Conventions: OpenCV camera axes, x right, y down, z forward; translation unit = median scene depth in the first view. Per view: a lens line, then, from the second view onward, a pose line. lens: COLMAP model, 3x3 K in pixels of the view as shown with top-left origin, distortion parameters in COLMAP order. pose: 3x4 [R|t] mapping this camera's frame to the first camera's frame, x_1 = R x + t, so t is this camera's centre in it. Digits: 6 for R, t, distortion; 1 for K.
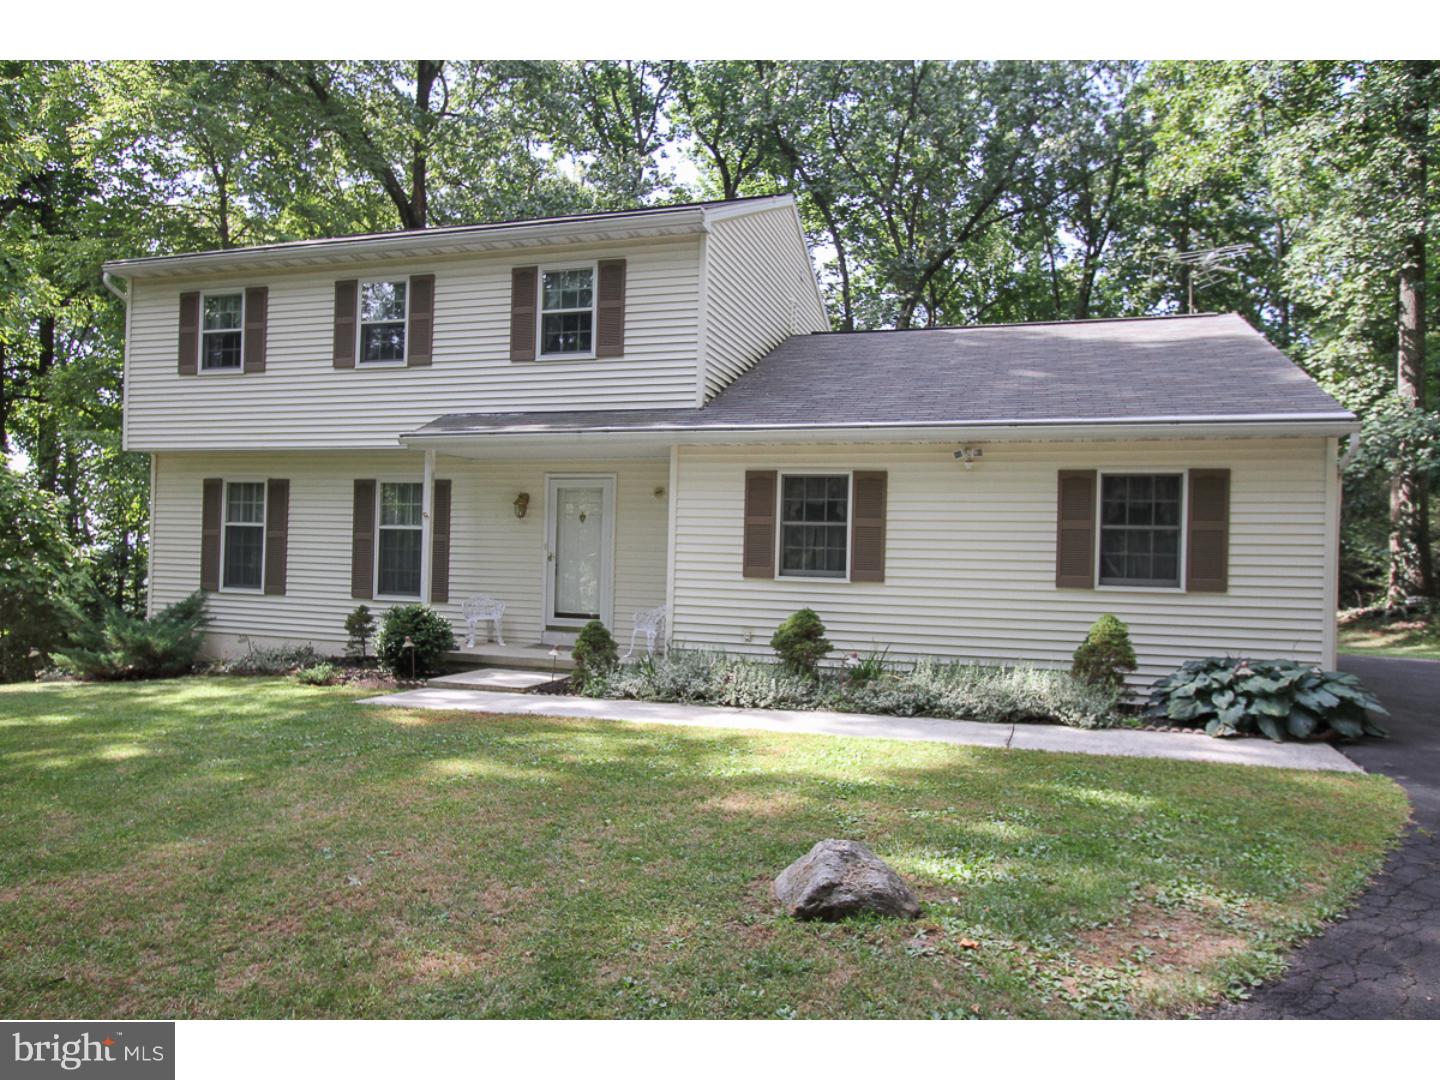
lens RADIAL K [[977.9, 0, 720.0], [0, 977.9, 540.0], [0, 0, 1]] dist [-0.007449, -0.003166]
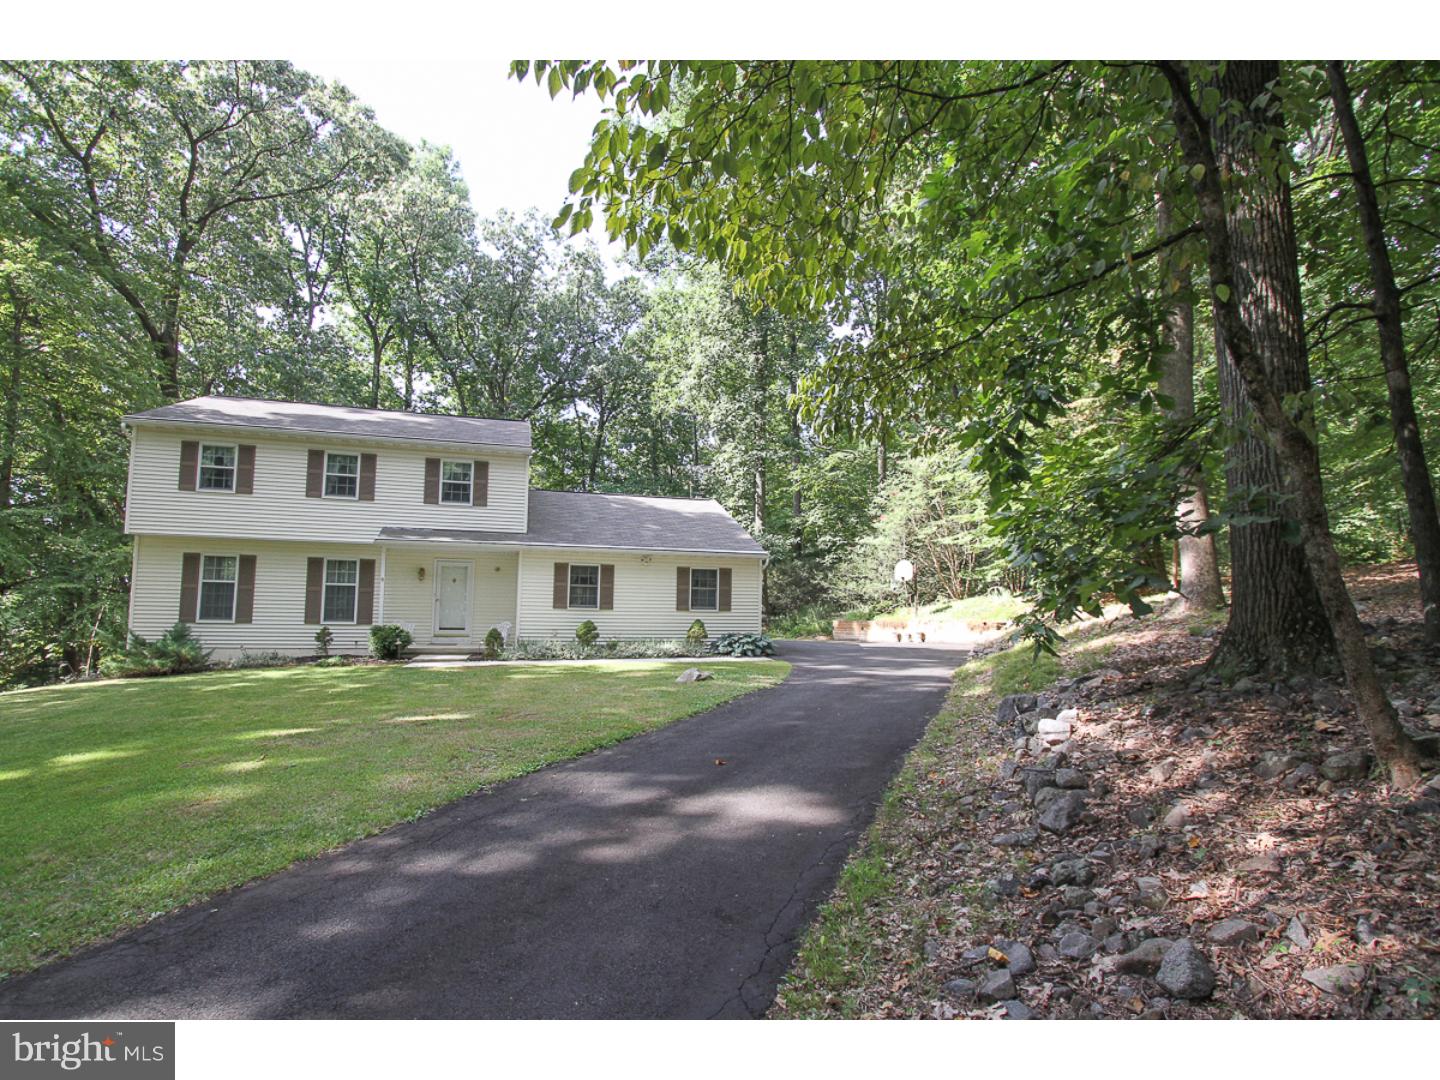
lens RADIAL K [[723.7, 0, 720.0], [0, 723.7, 540.0], [0, 0, 1]] dist [-0.009637, -0.000106]
pose [[0.825750, 0.039714, 0.562636, -0.530700], [-0.006816, 0.998148, -0.060451, -0.019990], [-0.563995, 0.046083, 0.824491, -0.561949]]
